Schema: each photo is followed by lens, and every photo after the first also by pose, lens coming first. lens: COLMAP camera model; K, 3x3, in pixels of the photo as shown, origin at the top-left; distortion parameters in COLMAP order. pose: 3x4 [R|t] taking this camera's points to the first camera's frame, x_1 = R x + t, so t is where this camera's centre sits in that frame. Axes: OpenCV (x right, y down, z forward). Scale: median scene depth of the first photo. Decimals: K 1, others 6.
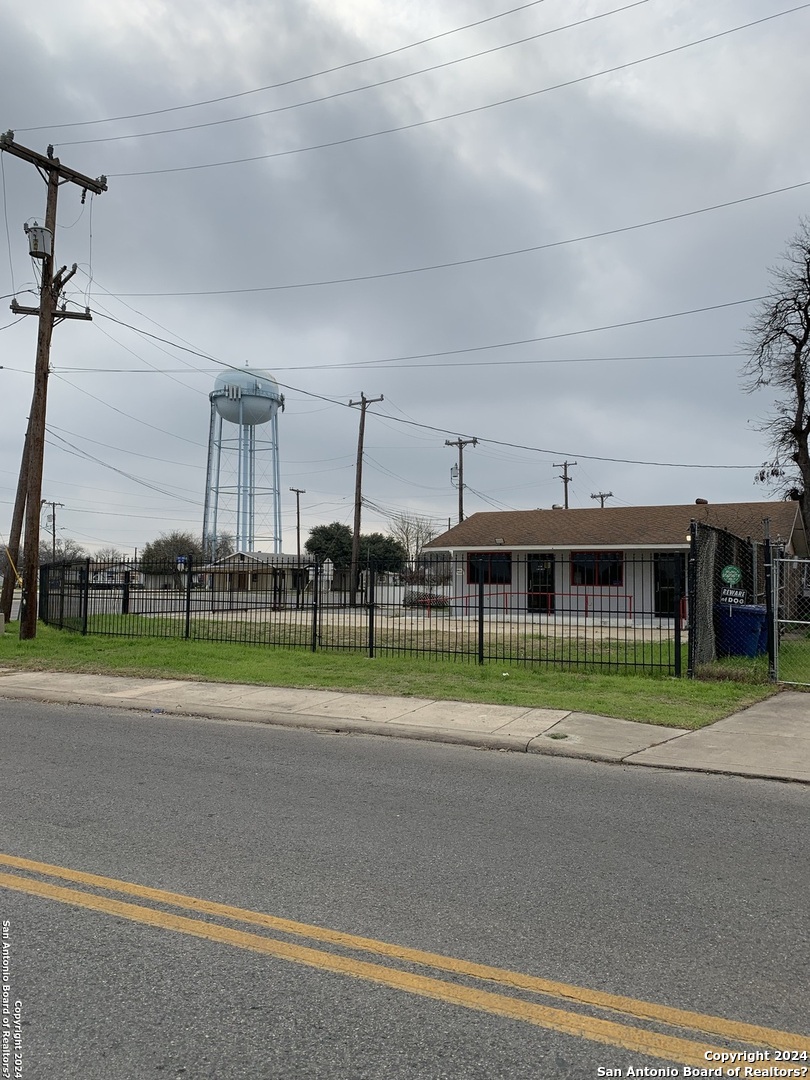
lens RADIAL K [[822.1, 0, 405.0], [0, 822.1, 540.0], [0, 0, 1]] dist [0.101496, -0.163397]
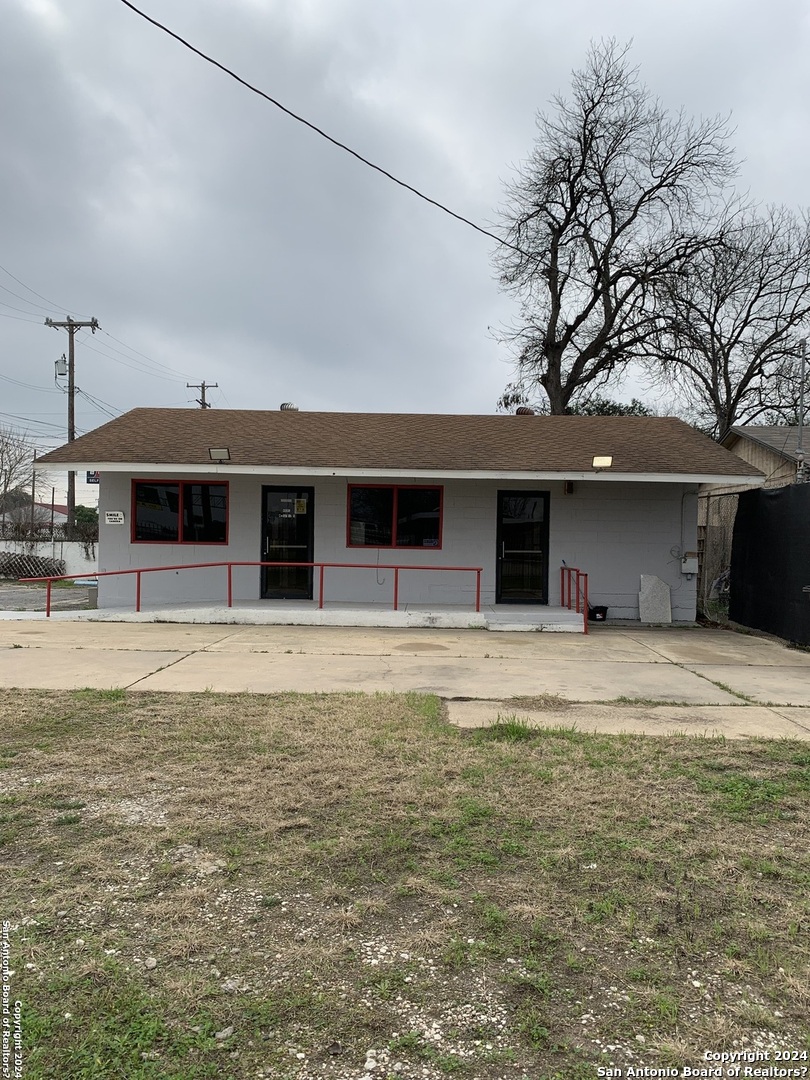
lens RADIAL K [[822.1, 0, 405.0], [0, 822.1, 540.0], [0, 0, 1]] dist [0.101496, -0.163397]
pose [[0.884822, 0.007178, 0.465874, -0.008445], [-0.034962, 0.998085, 0.051024, 0.015989], [-0.464615, -0.061435, 0.883379, 0.365370]]
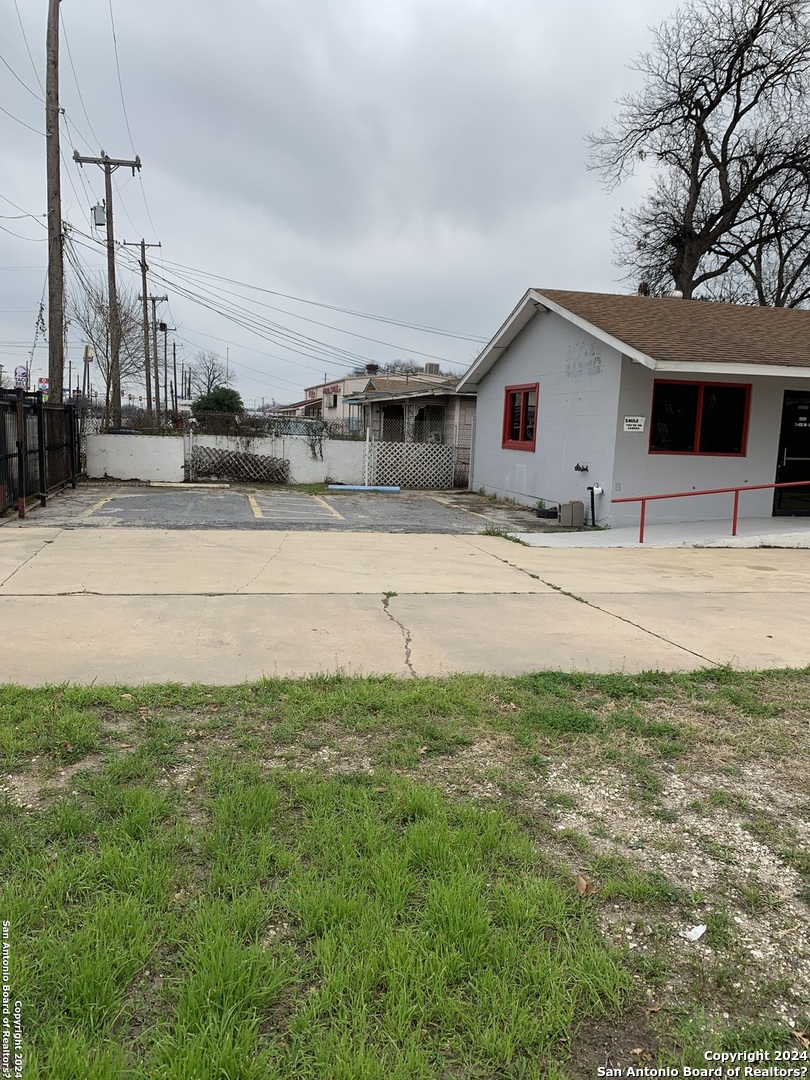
lens RADIAL K [[837.0, 0, 405.9], [0, 837.0, 535.5], [0, 0, 1]] dist [0.020420, -0.010397]
pose [[0.740544, -0.066757, 0.668684, -0.236052], [-0.066226, 0.982960, 0.171475, 0.022172], [-0.668737, -0.171269, 0.723504, 0.572846]]
